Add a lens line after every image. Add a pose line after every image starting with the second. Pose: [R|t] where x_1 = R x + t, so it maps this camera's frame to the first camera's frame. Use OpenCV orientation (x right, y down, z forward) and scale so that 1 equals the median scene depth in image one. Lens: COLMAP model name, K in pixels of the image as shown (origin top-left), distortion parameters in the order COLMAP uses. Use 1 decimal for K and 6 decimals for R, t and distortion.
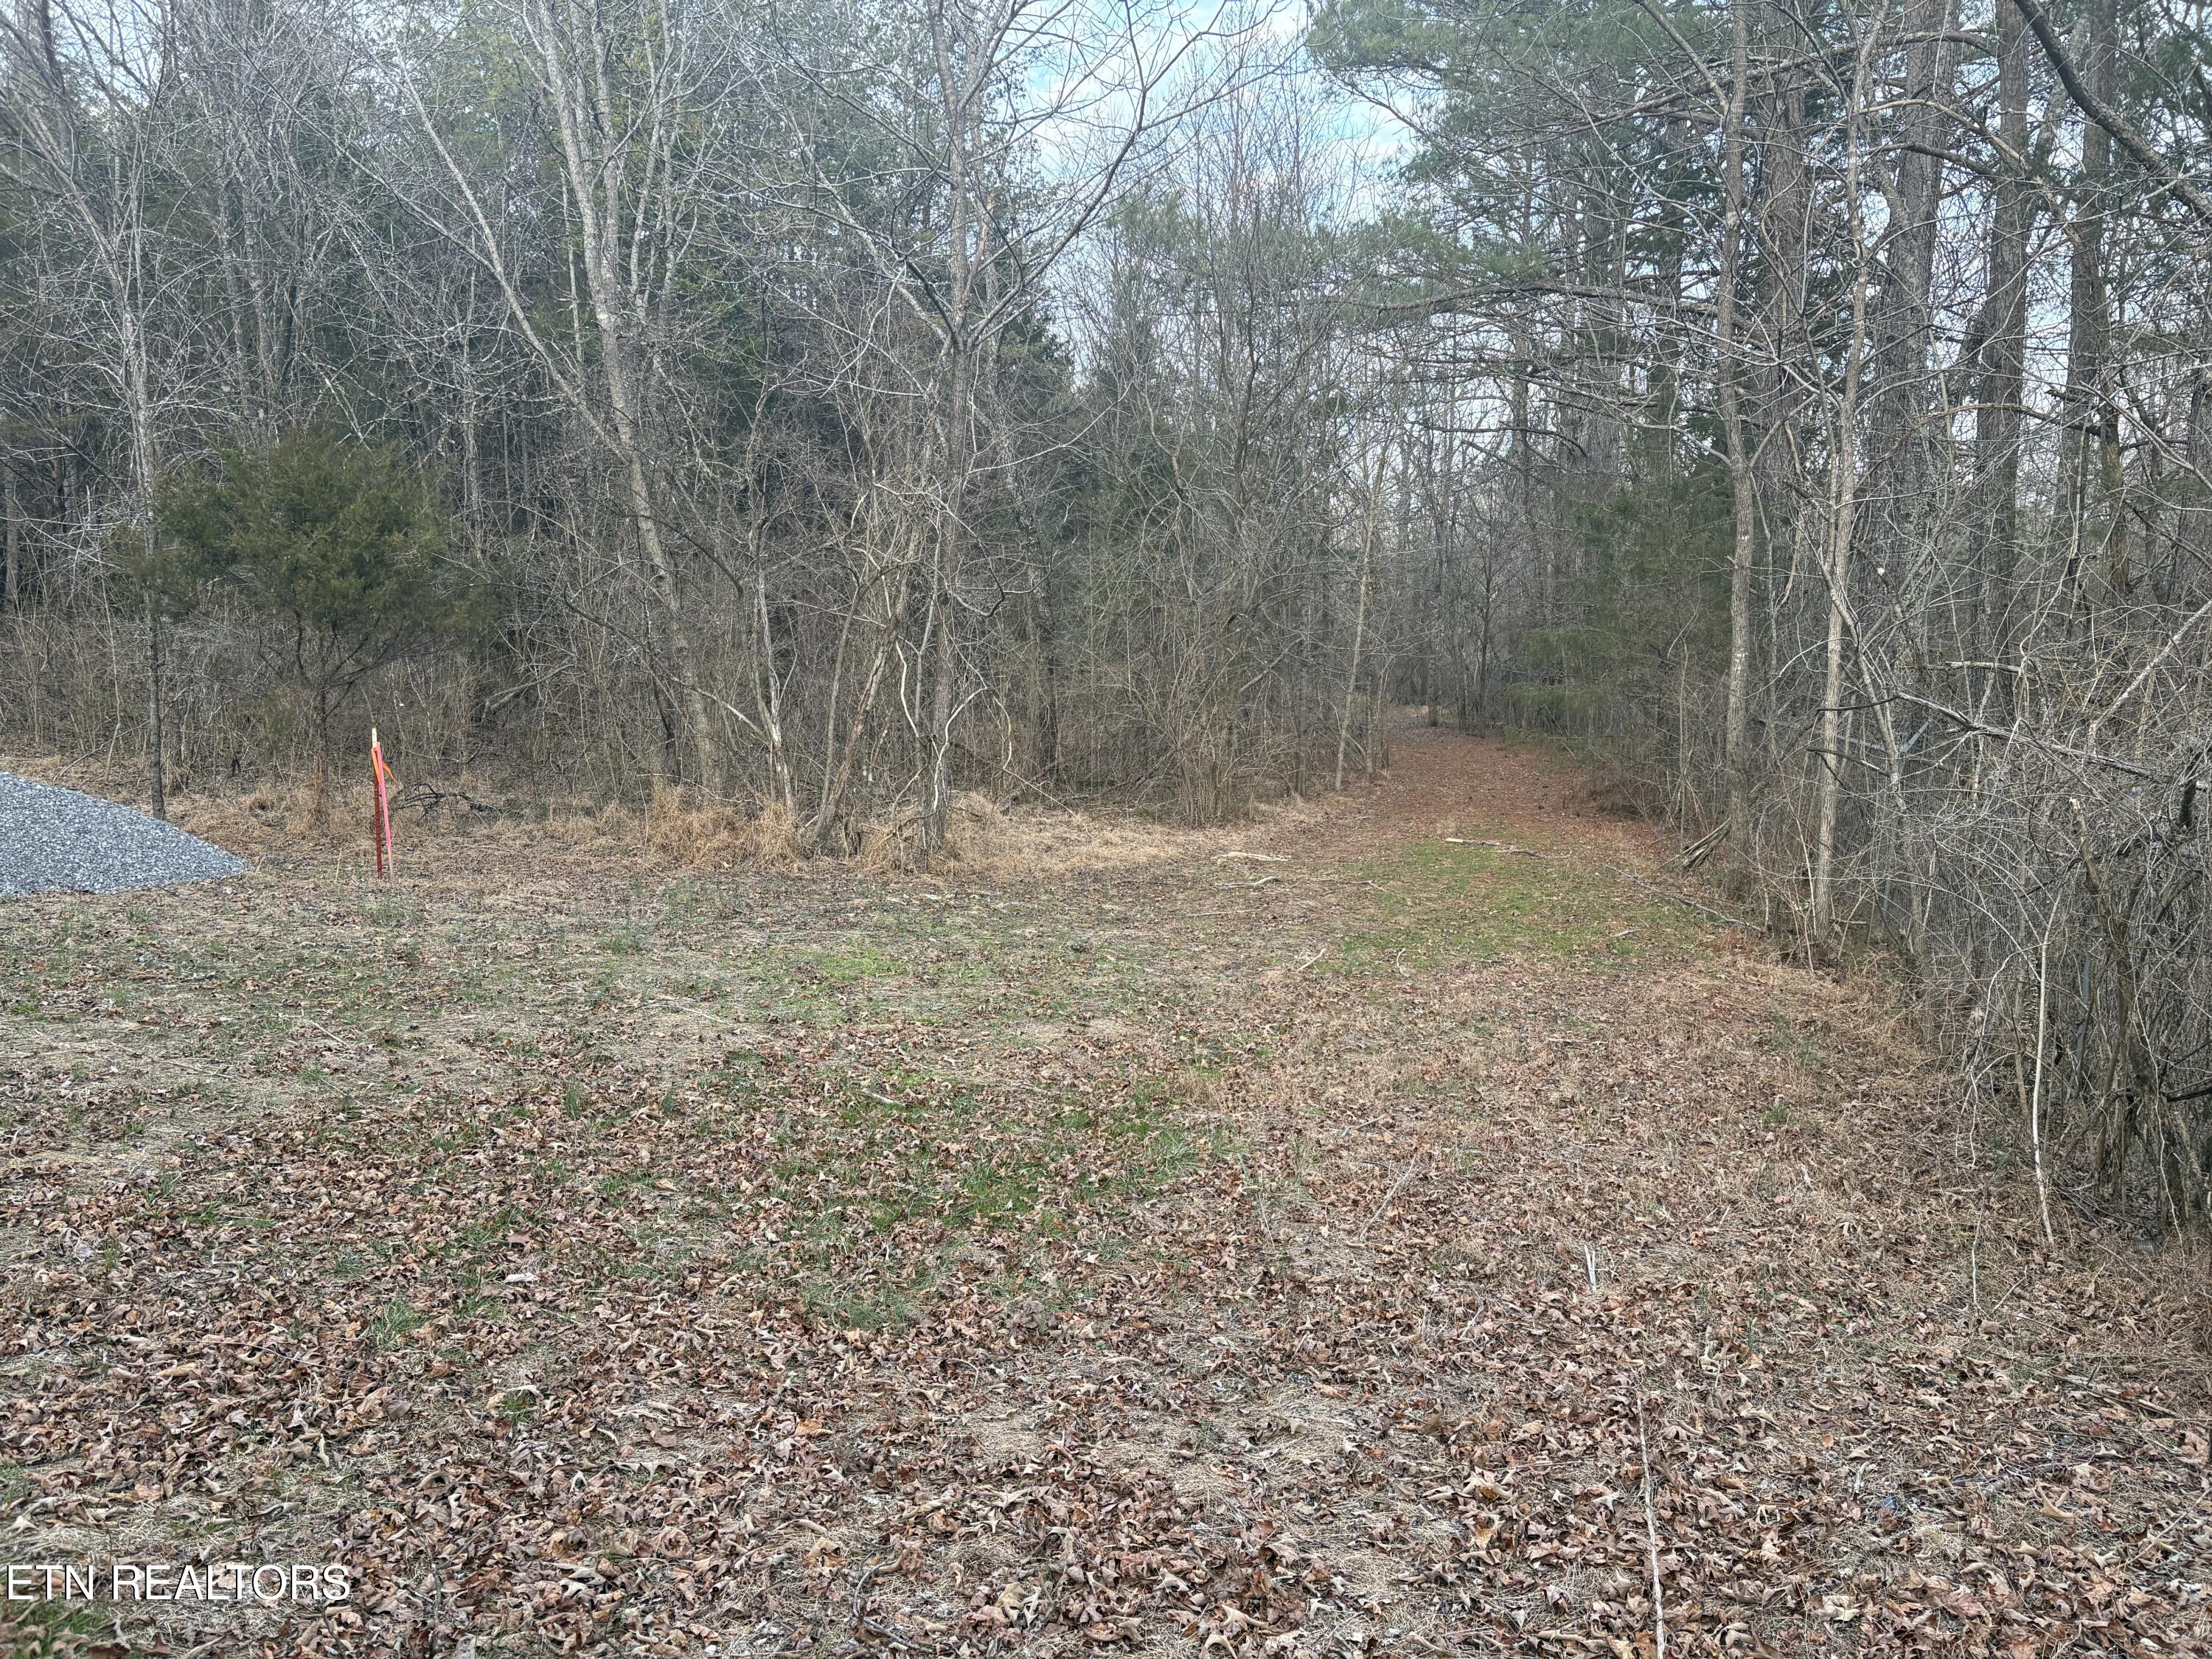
lens RADIAL K [[1568.0, 0, 1114.6], [0, 1568.0, 869.3], [0, 0, 1]] dist [0.047889, -0.072605]
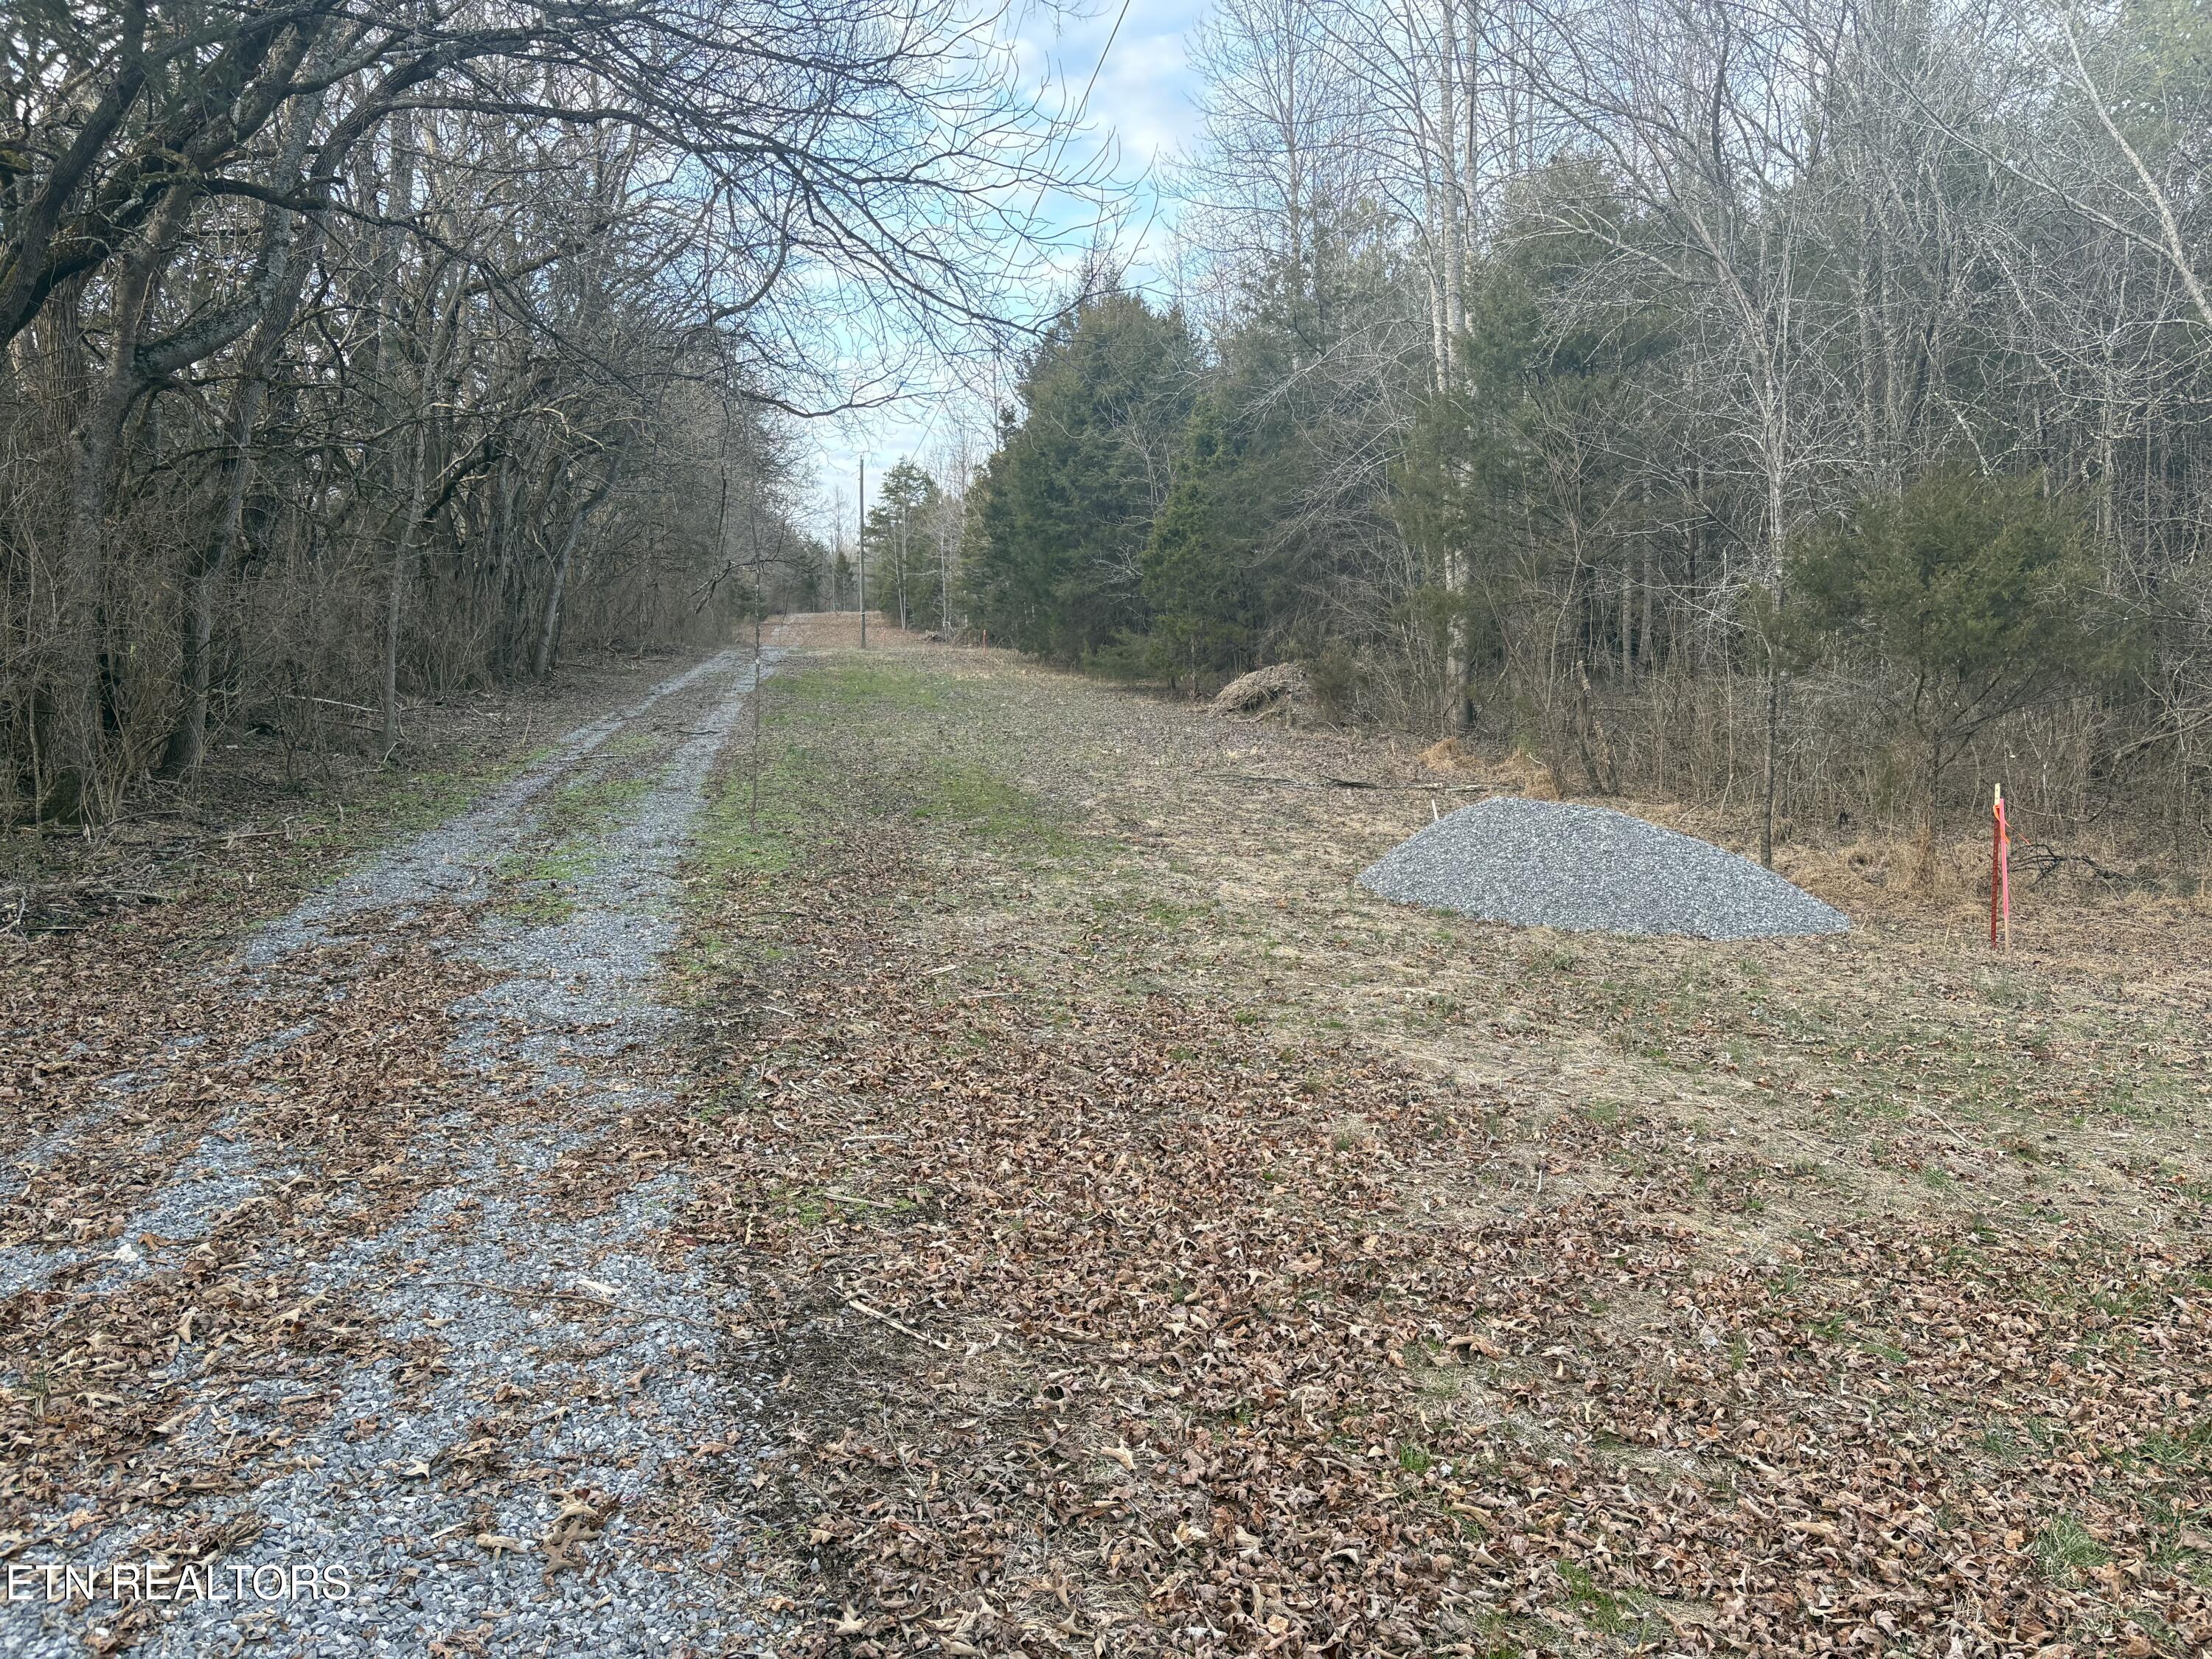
lens RADIAL K [[1646.9, 0, 1106.0], [0, 1646.9, 829.5], [0, 0, 1]] dist [0.048967, -0.002102]
pose [[0.606785, 0.037222, -0.793994, -0.080556], [-0.084400, 0.996273, -0.017796, -0.010762], [0.790373, 0.077812, 0.607665, 0.074738]]
